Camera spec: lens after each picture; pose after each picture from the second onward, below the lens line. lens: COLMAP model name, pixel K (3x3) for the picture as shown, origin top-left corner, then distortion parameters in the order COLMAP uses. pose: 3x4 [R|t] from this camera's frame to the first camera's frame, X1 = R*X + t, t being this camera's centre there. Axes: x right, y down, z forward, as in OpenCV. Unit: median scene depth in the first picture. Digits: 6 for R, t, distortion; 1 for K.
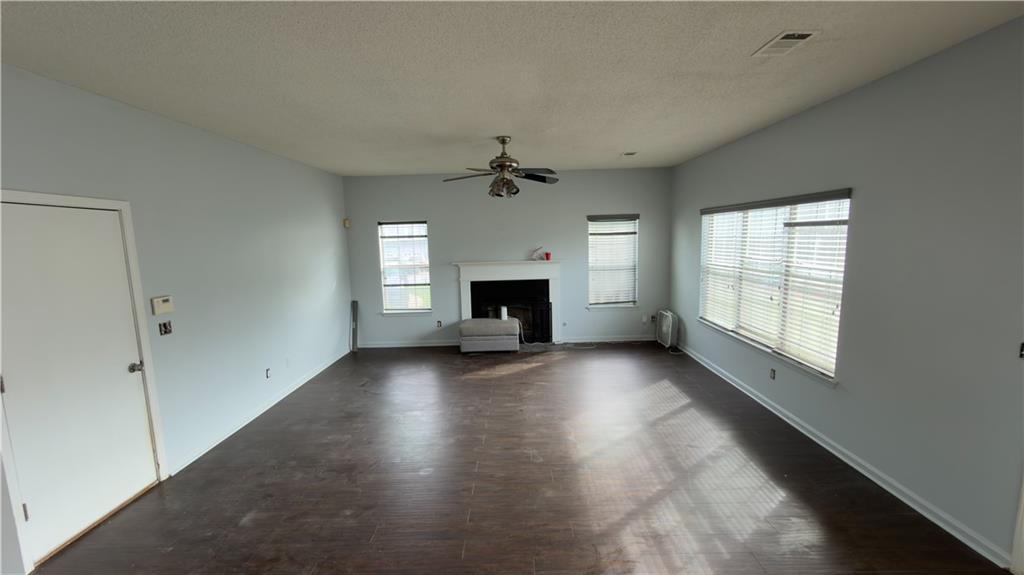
lens RADIAL K [[409.7, 0, 515.5], [0, 409.7, 285.9], [0, 0, 1]] dist [0.002243, -0.001115]
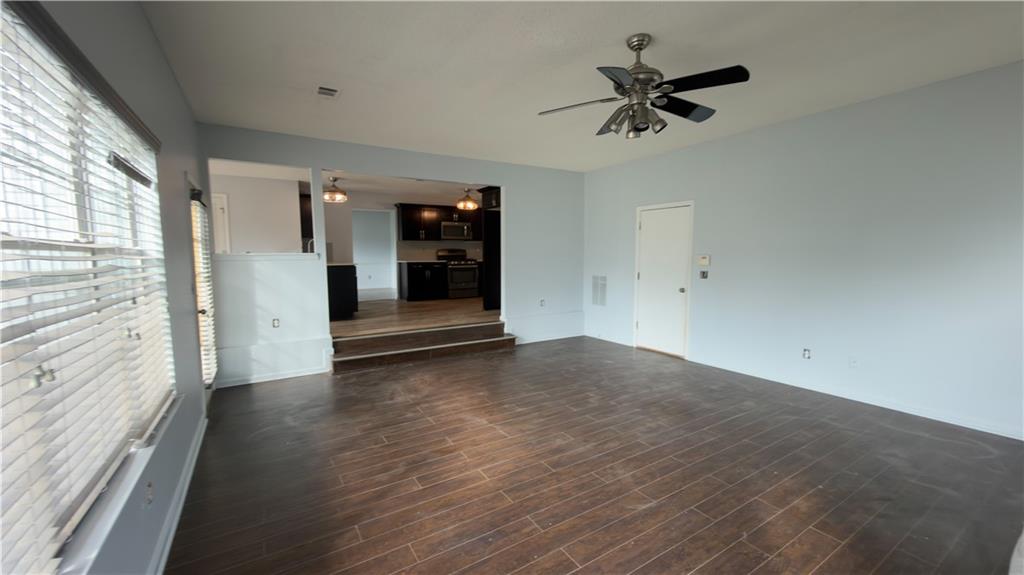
lens RADIAL K [[409.7, 0, 513.6], [0, 409.7, 291.5], [0, 0, 1]] dist [0.002243, -0.001115]
pose [[-0.847925, 0.078235, -0.524311, 0.312631], [-0.036890, 0.977944, 0.205584, -0.067182], [0.528831, 0.193662, -0.826337, 0.950174]]
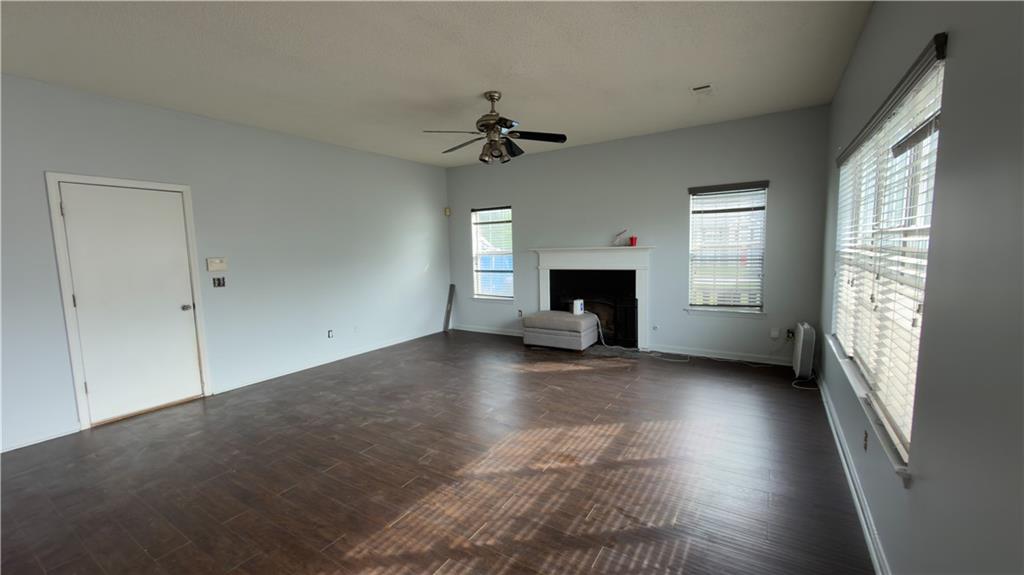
lens RADIAL K [[409.7, 0, 513.9], [0, 409.7, 289.1], [0, 0, 1]] dist [0.002243, -0.001115]
pose [[0.845056, 0.058223, -0.531498, 0.316555], [-0.059219, 0.998130, 0.015184, 0.023816], [0.531388, 0.018643, 0.846923, 0.187912]]
